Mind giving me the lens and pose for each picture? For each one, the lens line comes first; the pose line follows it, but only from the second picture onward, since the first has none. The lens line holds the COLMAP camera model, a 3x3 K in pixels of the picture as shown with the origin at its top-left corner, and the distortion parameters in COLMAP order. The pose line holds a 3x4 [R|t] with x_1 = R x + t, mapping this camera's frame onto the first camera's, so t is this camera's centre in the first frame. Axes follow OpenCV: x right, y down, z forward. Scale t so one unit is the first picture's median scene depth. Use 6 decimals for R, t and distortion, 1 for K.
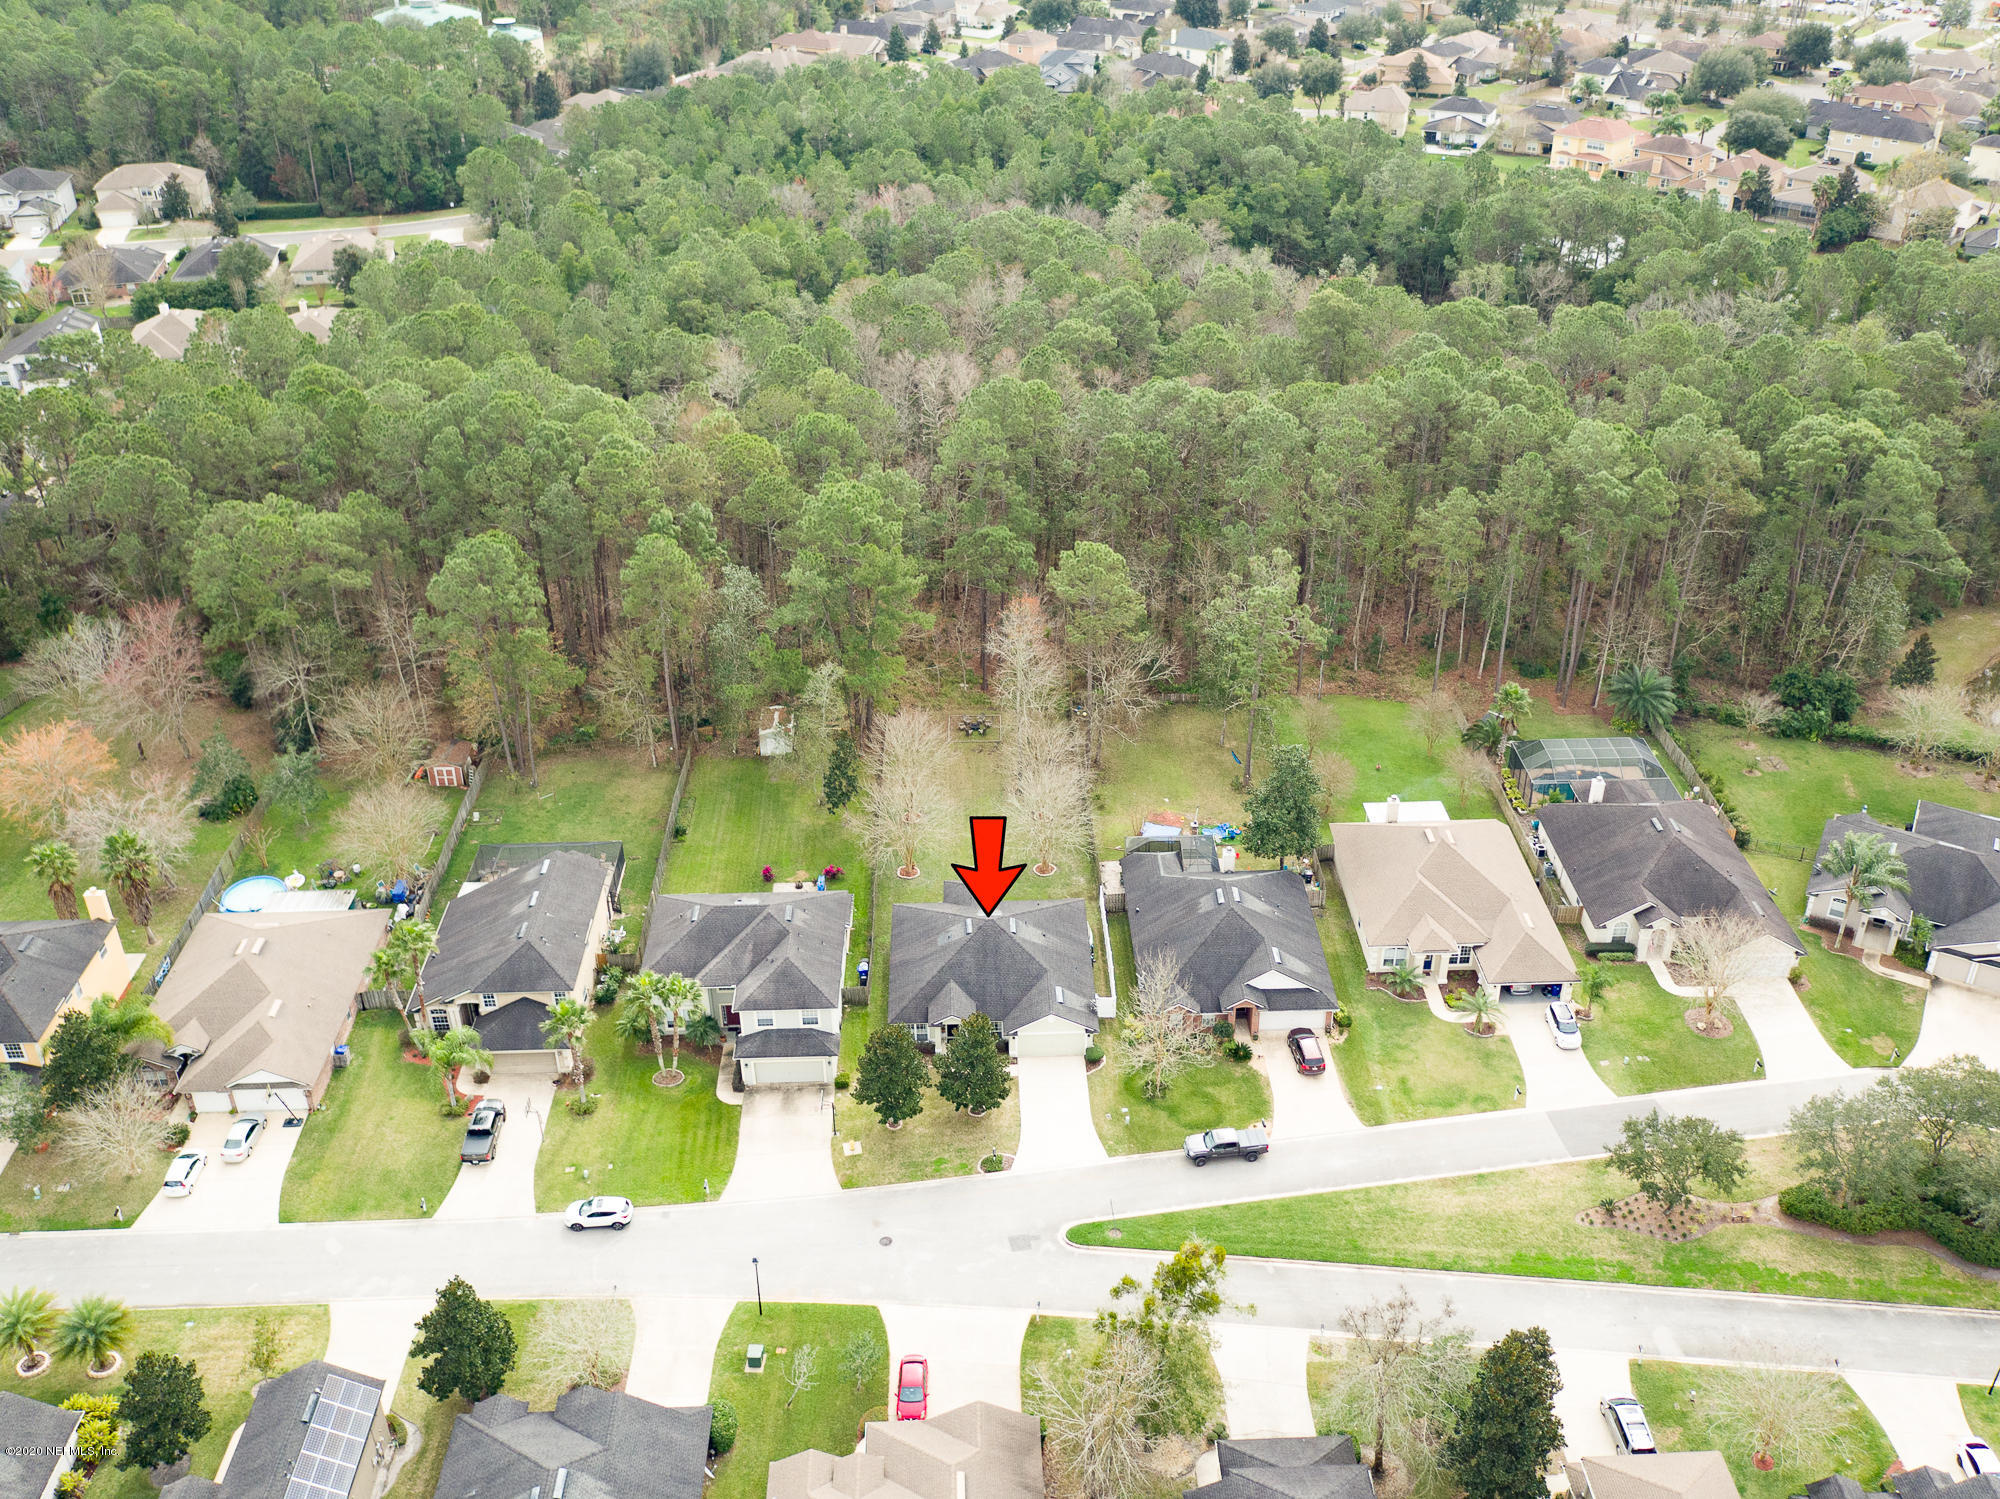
lens RADIAL K [[1889.0, 0, 1000.0], [0, 1889.0, 749.5], [0, 0, 1]] dist [-0.008301, 0.007330]
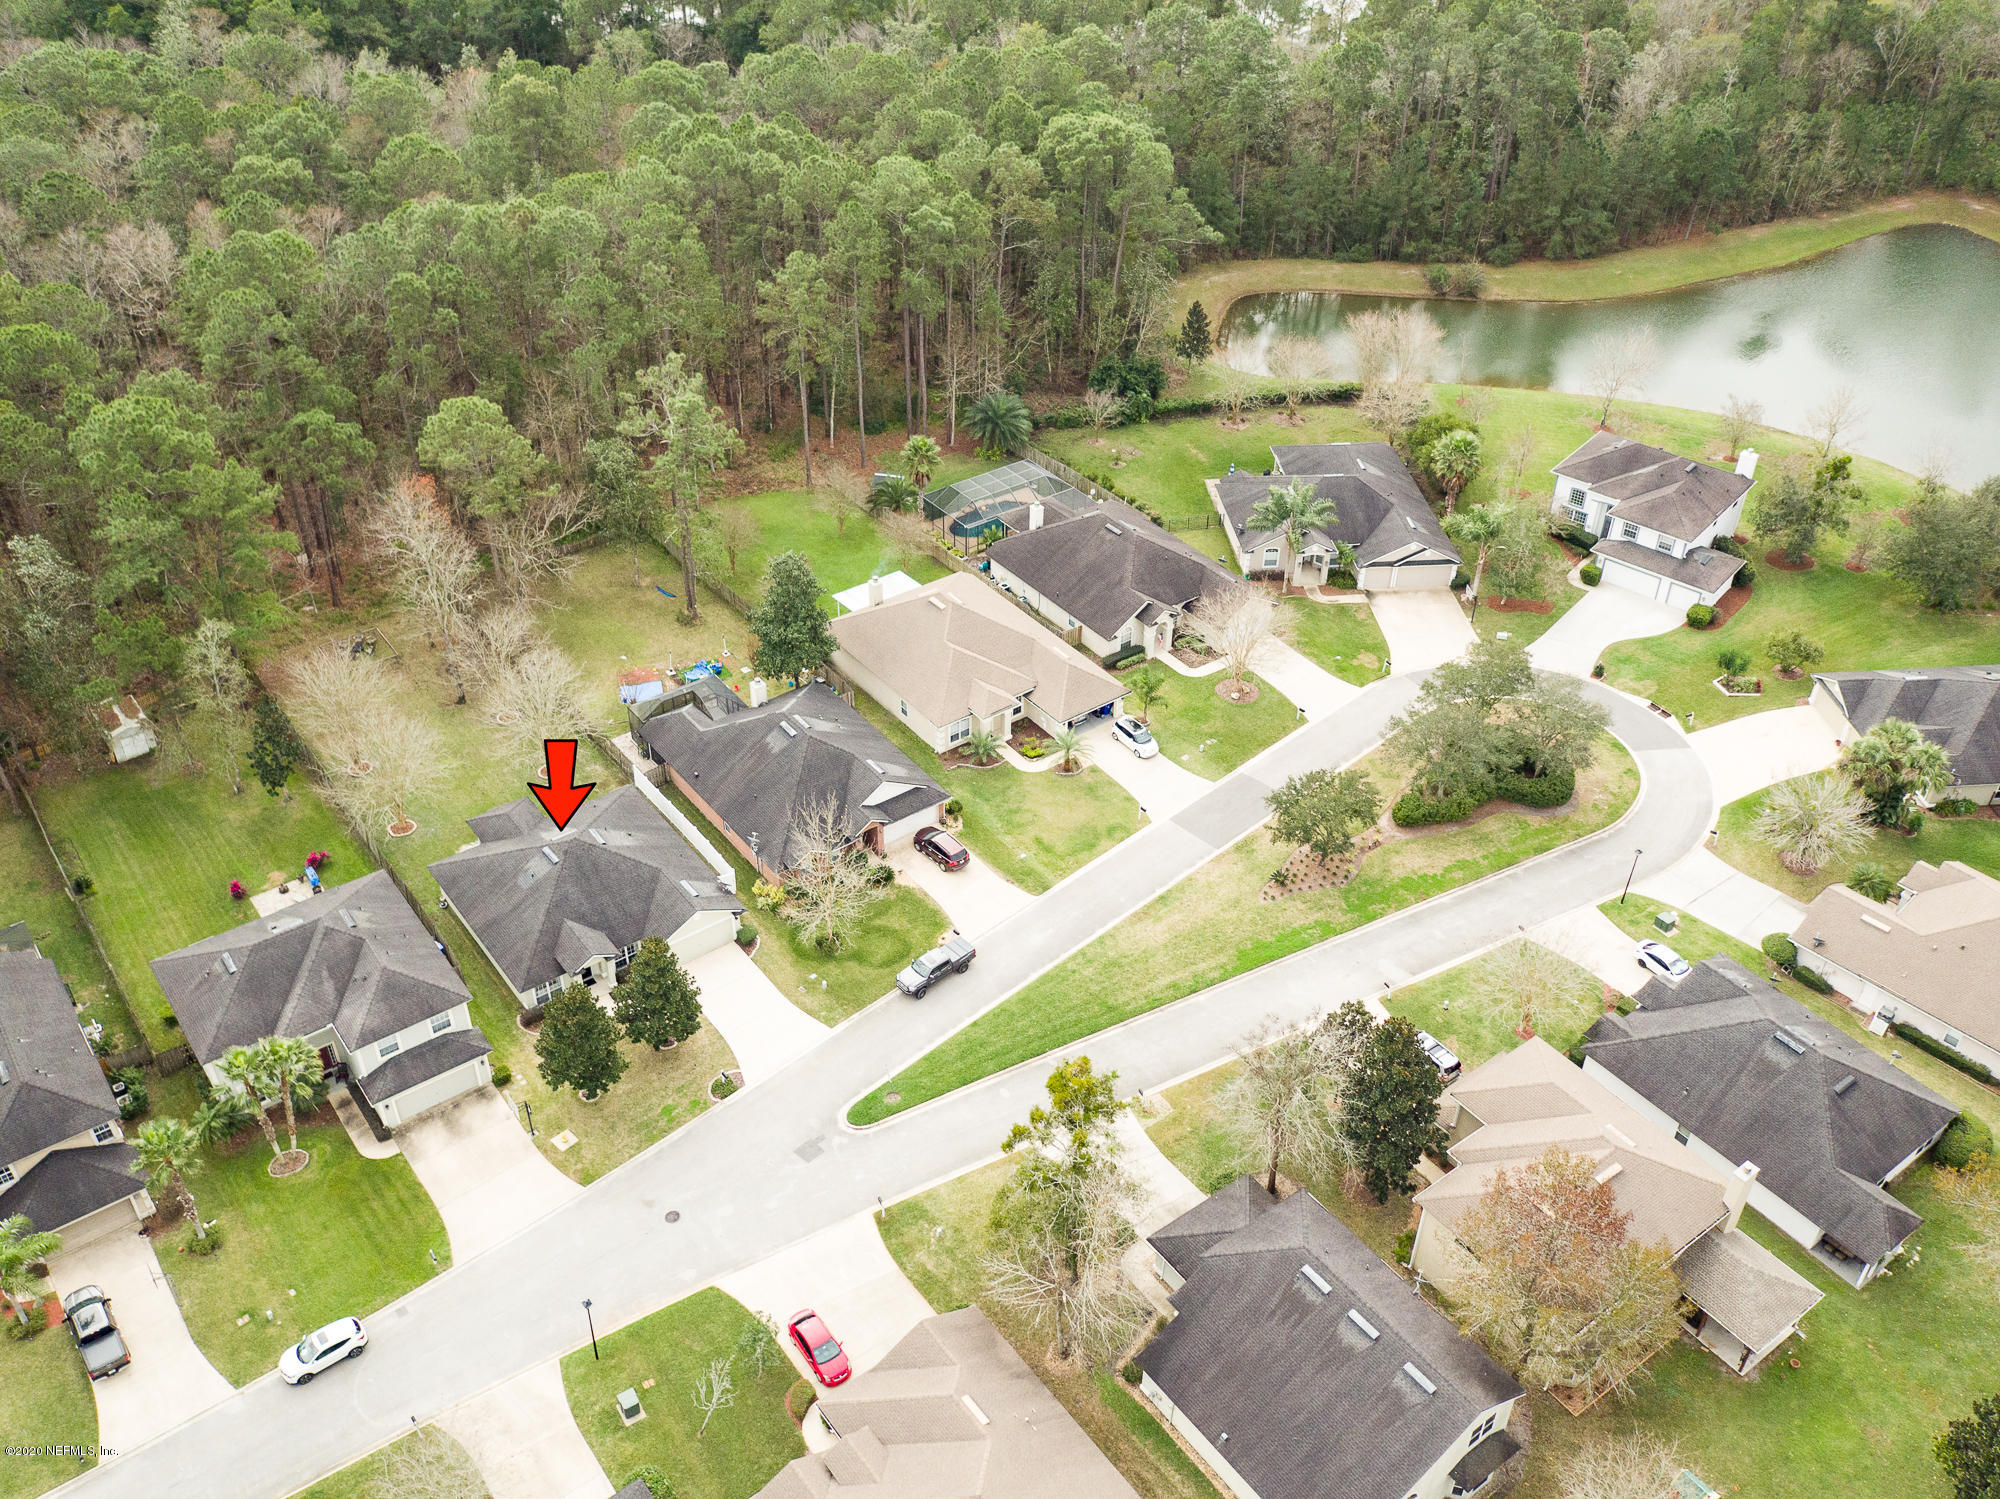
lens RADIAL K [[1797.0, 0, 996.1], [0, 1797.0, 785.2], [0, 0, 1]] dist [-0.006978, 0.019257]
pose [[0.814526, -0.339364, 0.470510, -0.229245], [0.277551, 0.940164, 0.197627, -0.043506], [-0.509424, -0.030382, 0.859979, 0.188814]]
